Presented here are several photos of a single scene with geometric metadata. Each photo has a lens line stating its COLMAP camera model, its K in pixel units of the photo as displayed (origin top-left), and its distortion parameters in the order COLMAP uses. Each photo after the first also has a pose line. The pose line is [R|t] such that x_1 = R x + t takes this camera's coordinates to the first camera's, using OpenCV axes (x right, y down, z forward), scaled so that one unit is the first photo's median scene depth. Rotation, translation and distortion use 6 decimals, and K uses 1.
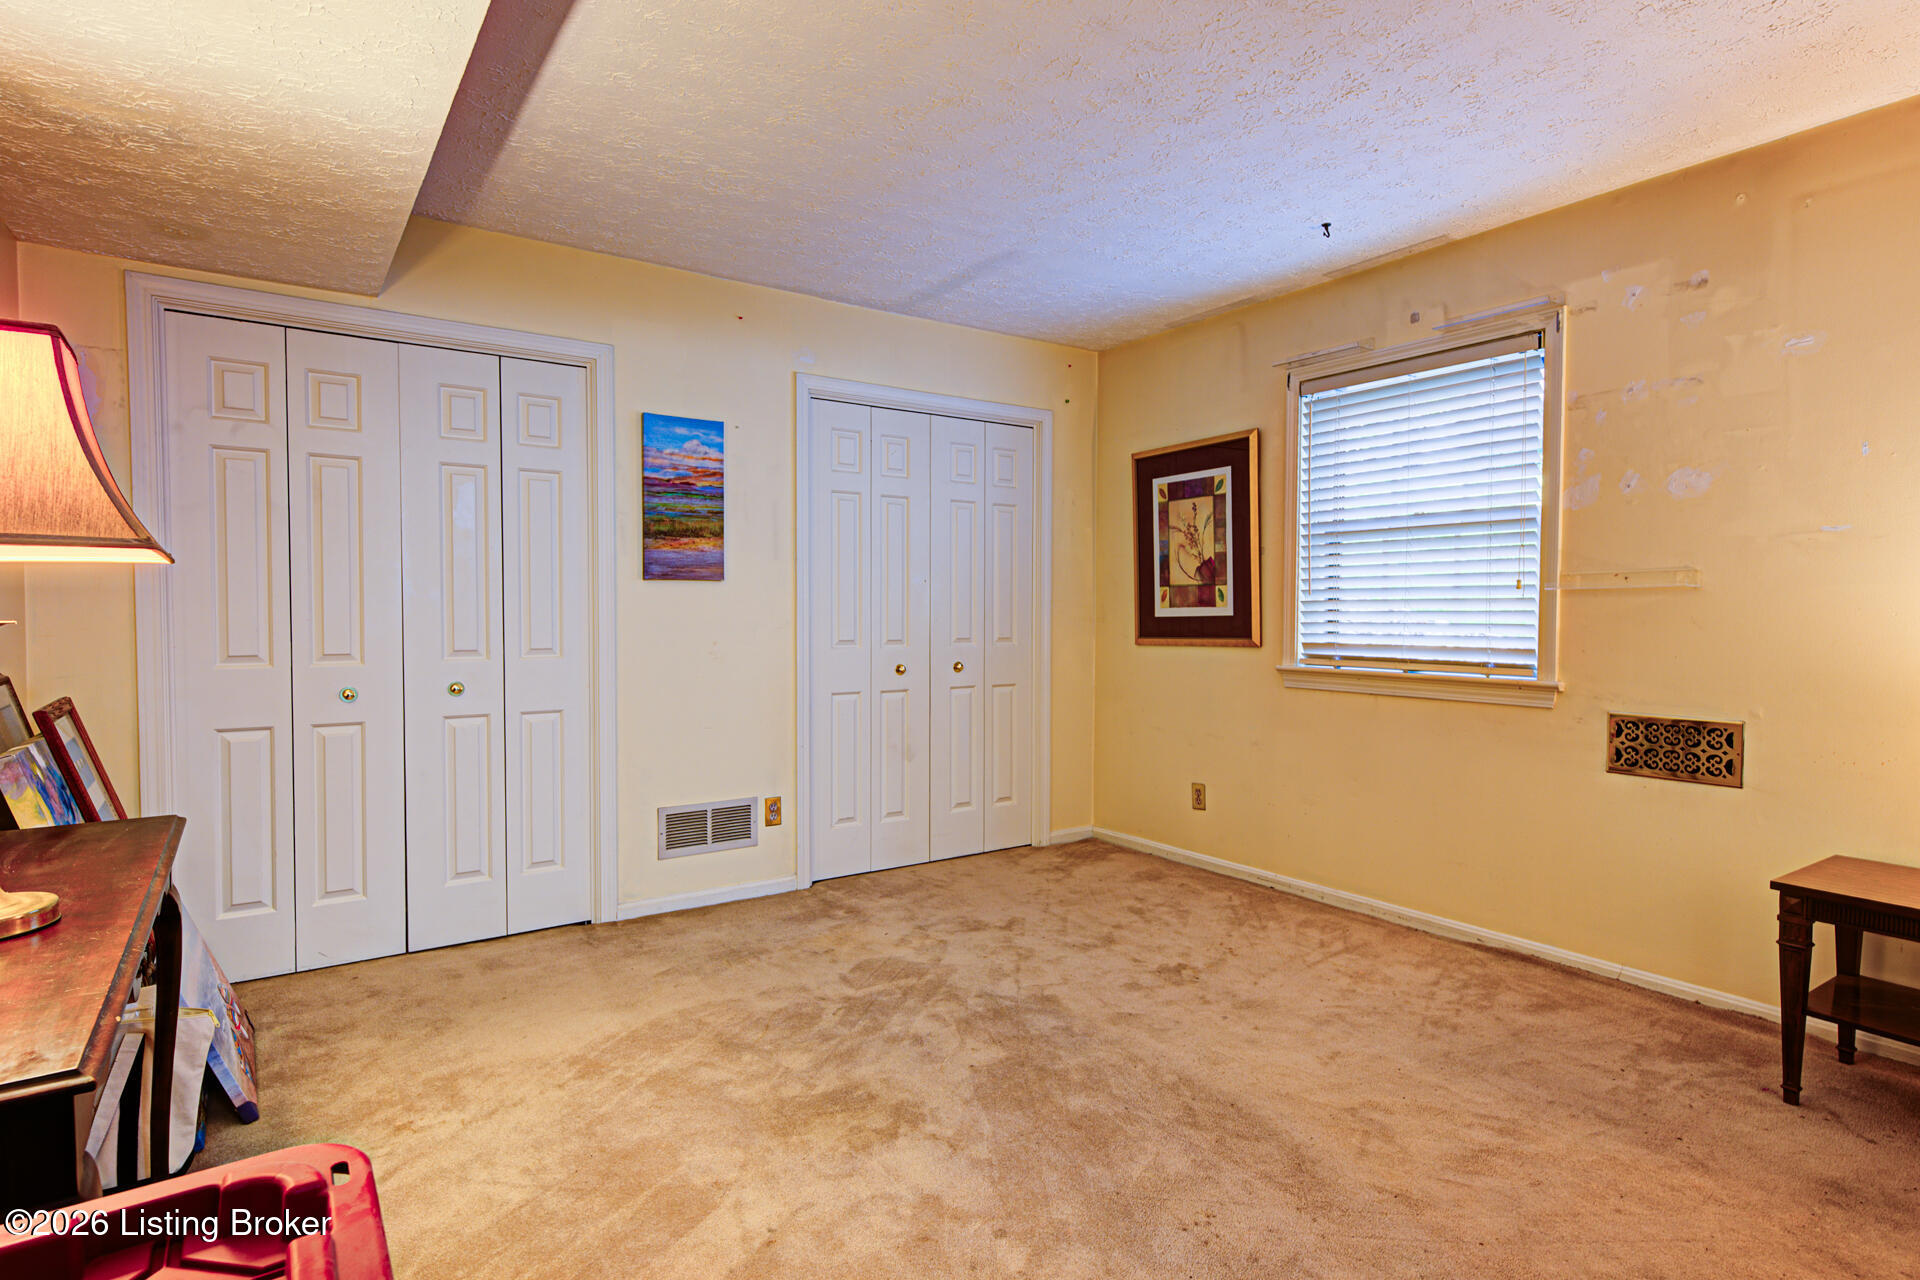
lens RADIAL K [[967.4, 0, 935.8], [0, 967.4, 631.0], [0, 0, 1]] dist [0.003897, 0.002366]
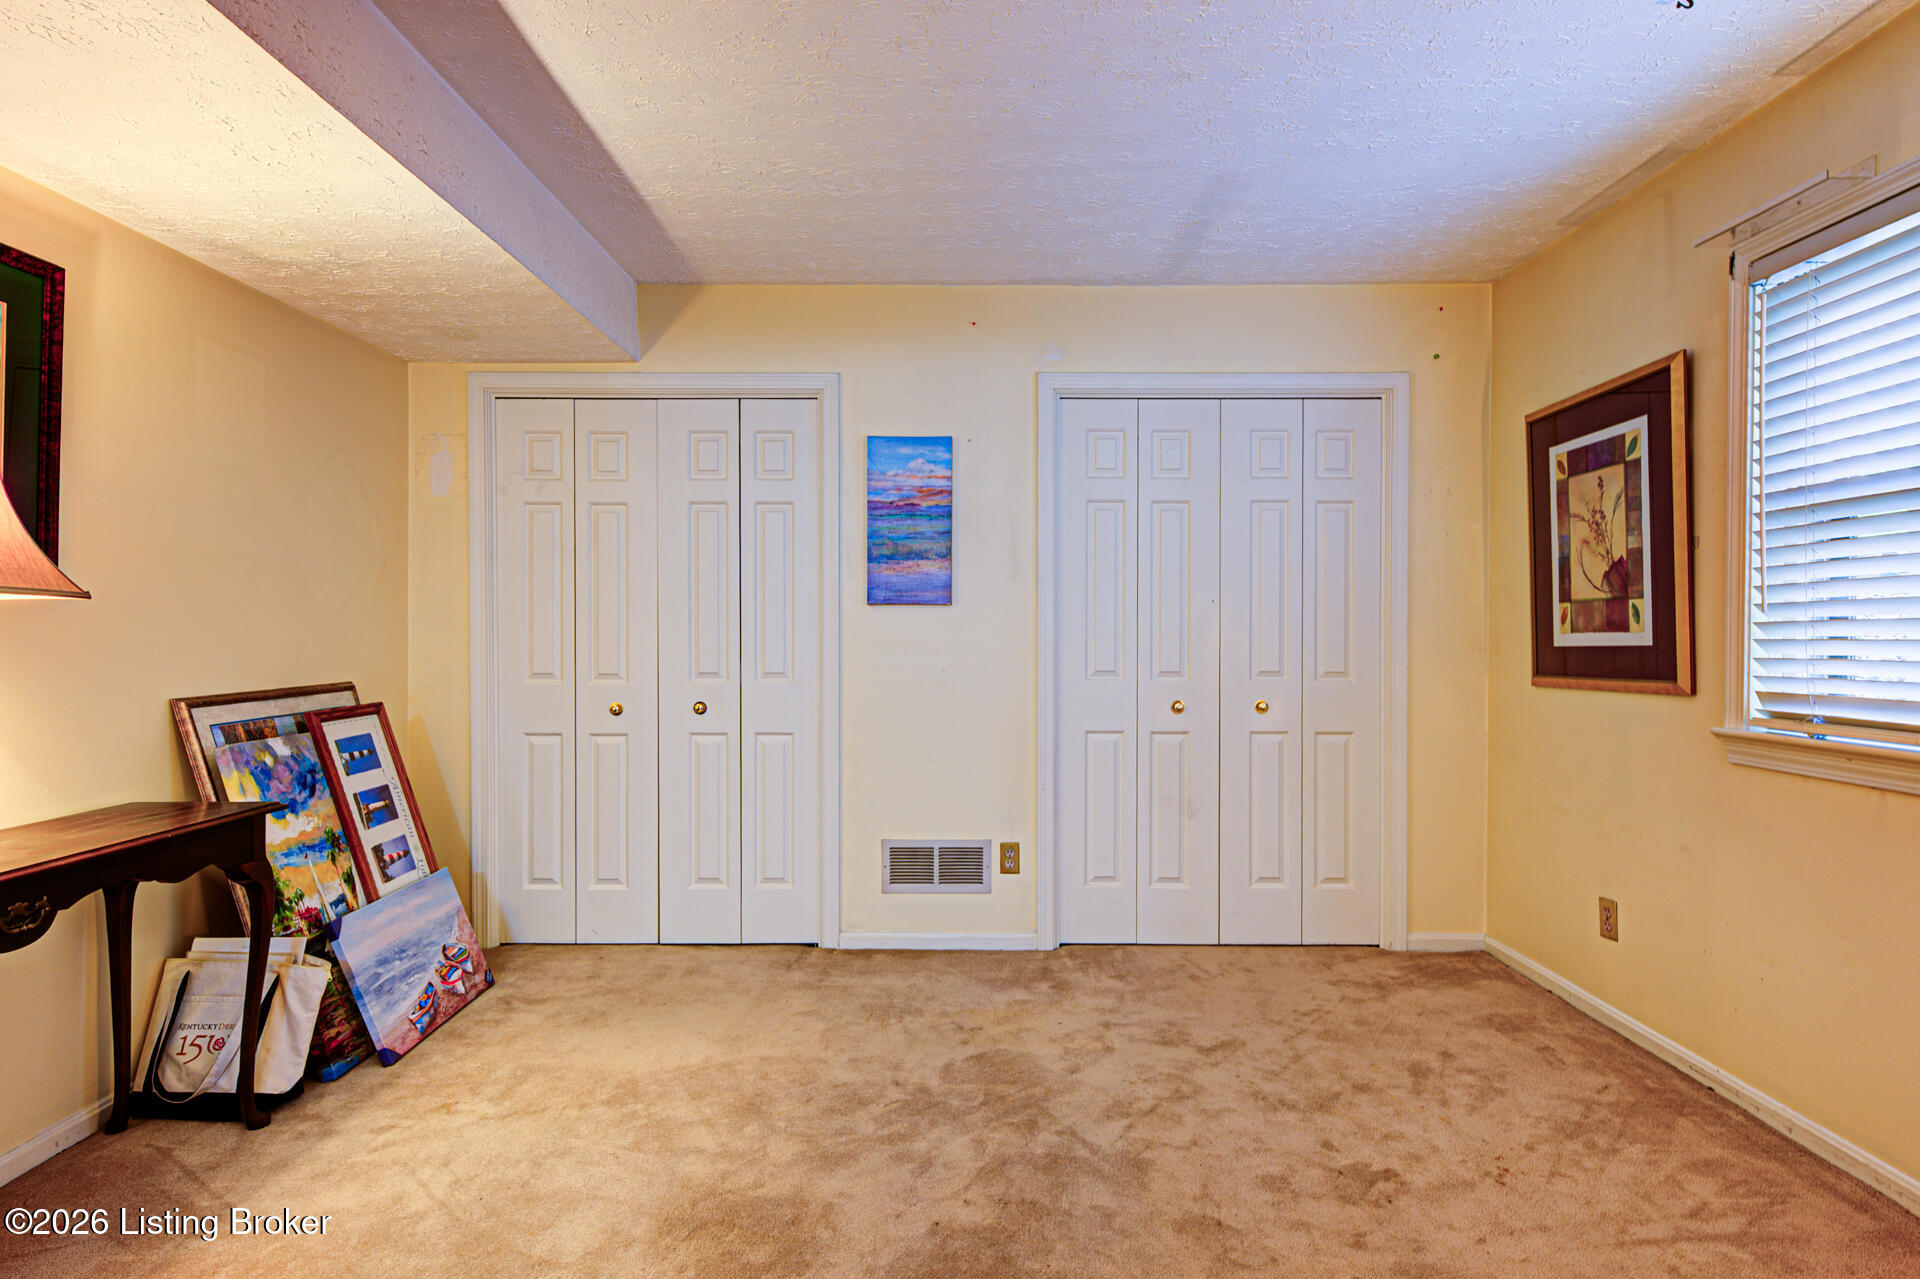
lens RADIAL K [[967.4, 0, 962.2], [0, 967.4, 632.6], [0, 0, 1]] dist [0.003897, 0.002366]
pose [[0.829555, -0.000382, -0.558424, 0.315886], [-0.012805, 0.999724, -0.019706, -0.006435], [0.558278, 0.023498, 0.829321, 0.229349]]
